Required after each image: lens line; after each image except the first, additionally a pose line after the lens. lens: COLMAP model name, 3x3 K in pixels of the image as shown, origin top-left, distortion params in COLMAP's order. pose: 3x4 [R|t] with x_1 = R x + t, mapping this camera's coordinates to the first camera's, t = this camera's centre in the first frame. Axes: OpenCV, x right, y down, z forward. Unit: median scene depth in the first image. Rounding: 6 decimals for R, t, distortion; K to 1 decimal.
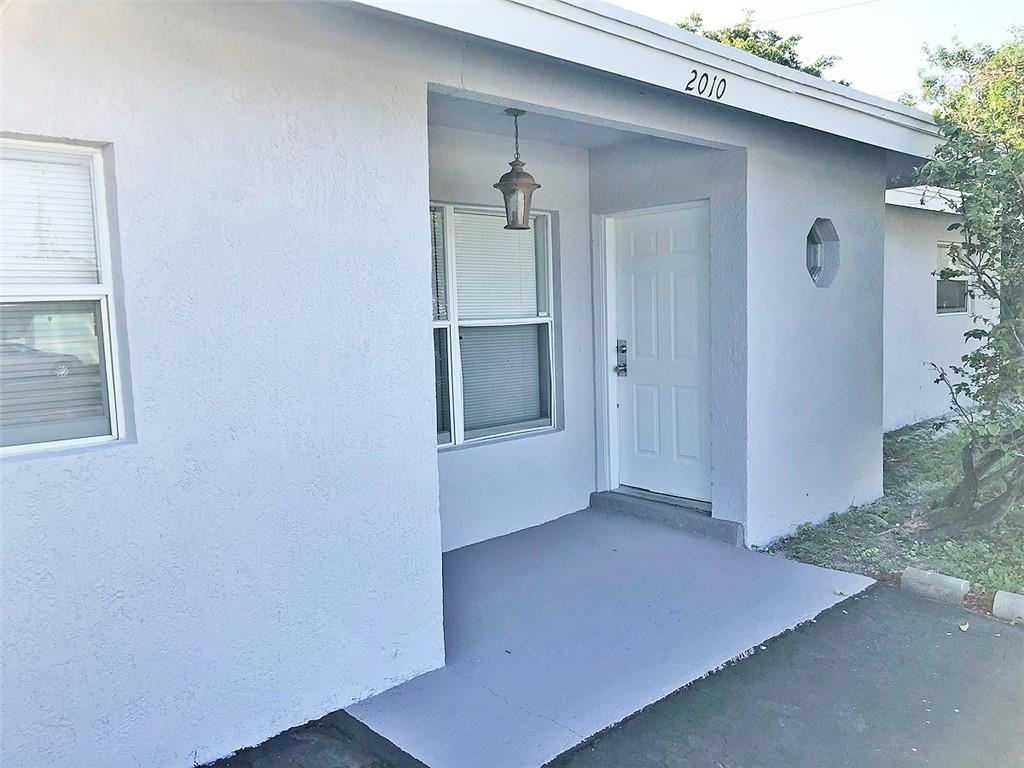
lens RADIAL K [[844.1, 0, 508.4], [0, 844.1, 385.9], [0, 0, 1]] dist [0.034470, -0.027268]
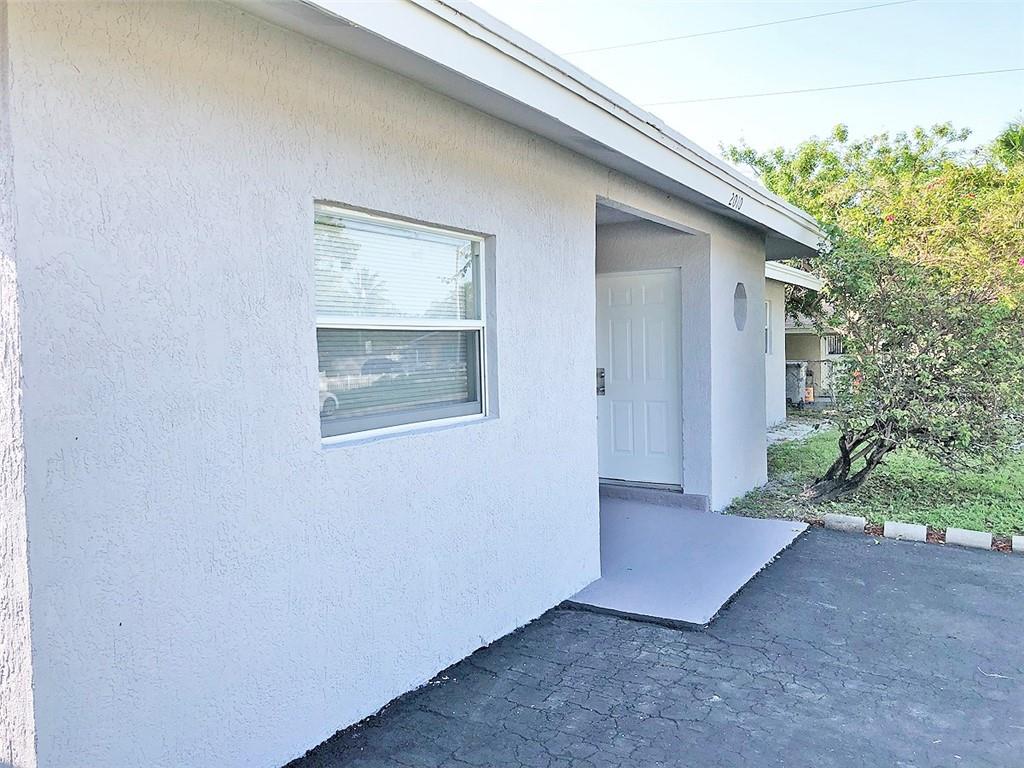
lens RADIAL K [[844.1, 0, 516.5], [0, 844.1, 381.0], [0, 0, 1]] dist [0.034470, -0.027268]
pose [[0.959552, -0.003892, 0.281505, -0.424657], [0.020174, 0.998285, -0.054963, 0.042243], [-0.280808, 0.058419, 0.957984, -0.271034]]
